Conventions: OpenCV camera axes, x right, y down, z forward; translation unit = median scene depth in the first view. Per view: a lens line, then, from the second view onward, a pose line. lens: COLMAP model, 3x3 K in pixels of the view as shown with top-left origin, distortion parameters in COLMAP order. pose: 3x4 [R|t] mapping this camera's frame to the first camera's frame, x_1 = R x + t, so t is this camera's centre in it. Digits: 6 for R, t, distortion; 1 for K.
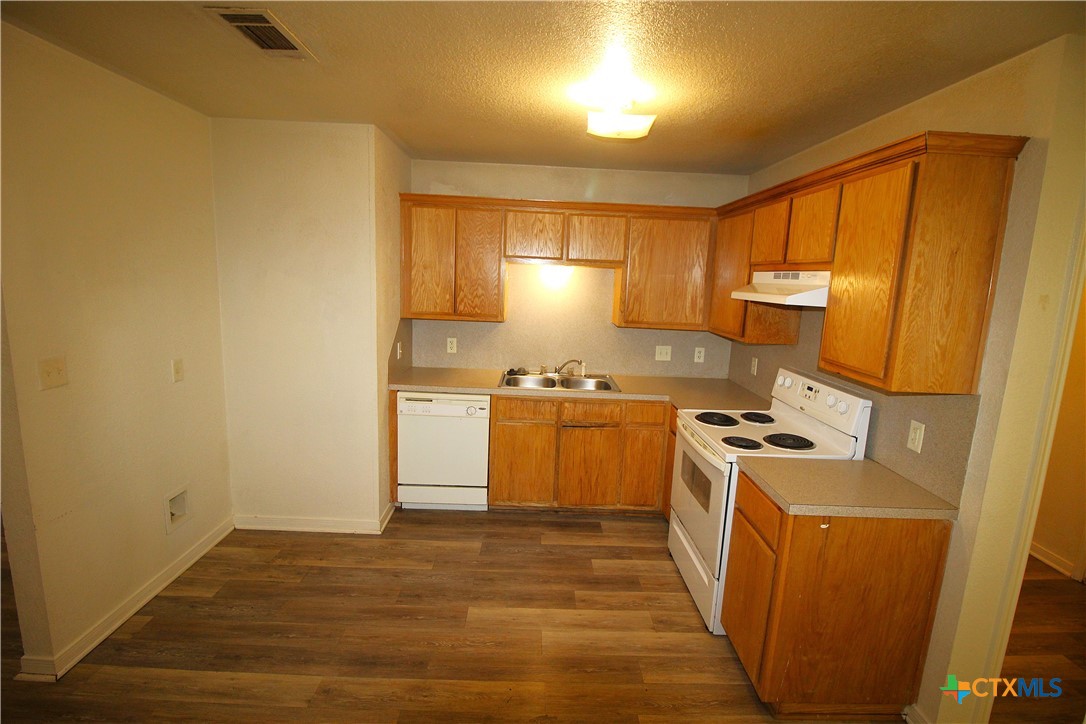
lens RADIAL K [[504.4, 0, 546.5], [0, 504.4, 356.2], [0, 0, 1]] dist [0.001118, -0.000484]
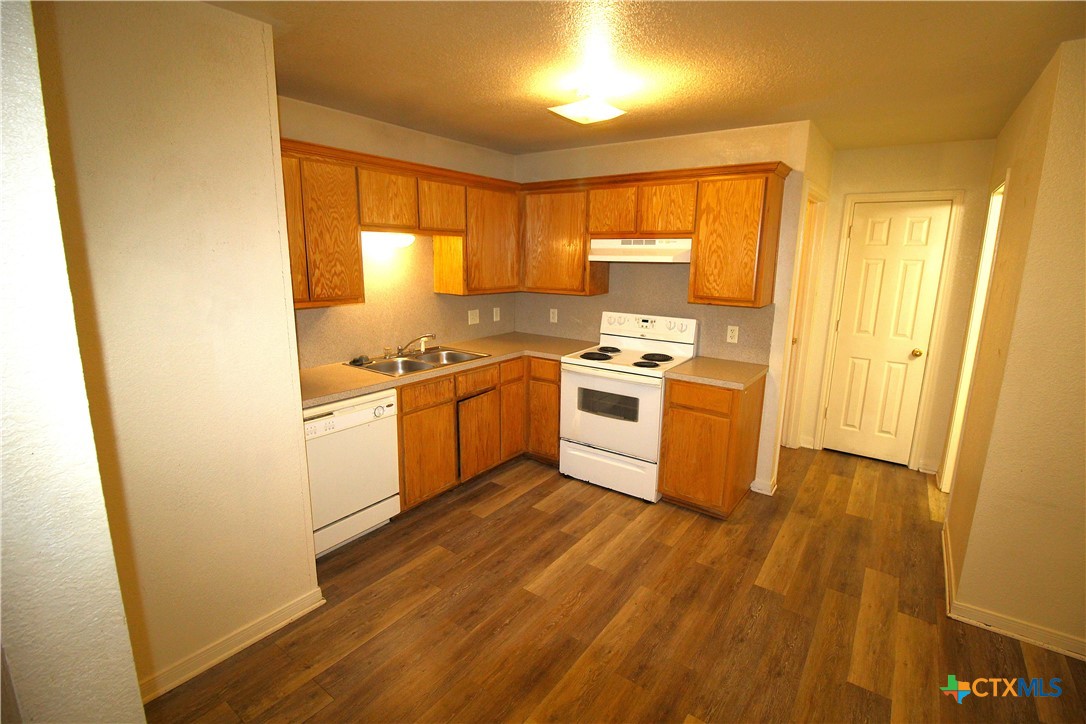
lens RADIAL K [[504.4, 0, 546.5], [0, 504.4, 356.2], [0, 0, 1]] dist [0.001118, -0.000484]
pose [[0.599921, -0.192560, 0.776541, -0.652223], [0.140059, 0.980893, 0.135030, -0.059111], [-0.787705, 0.027754, 0.615428, 0.280753]]
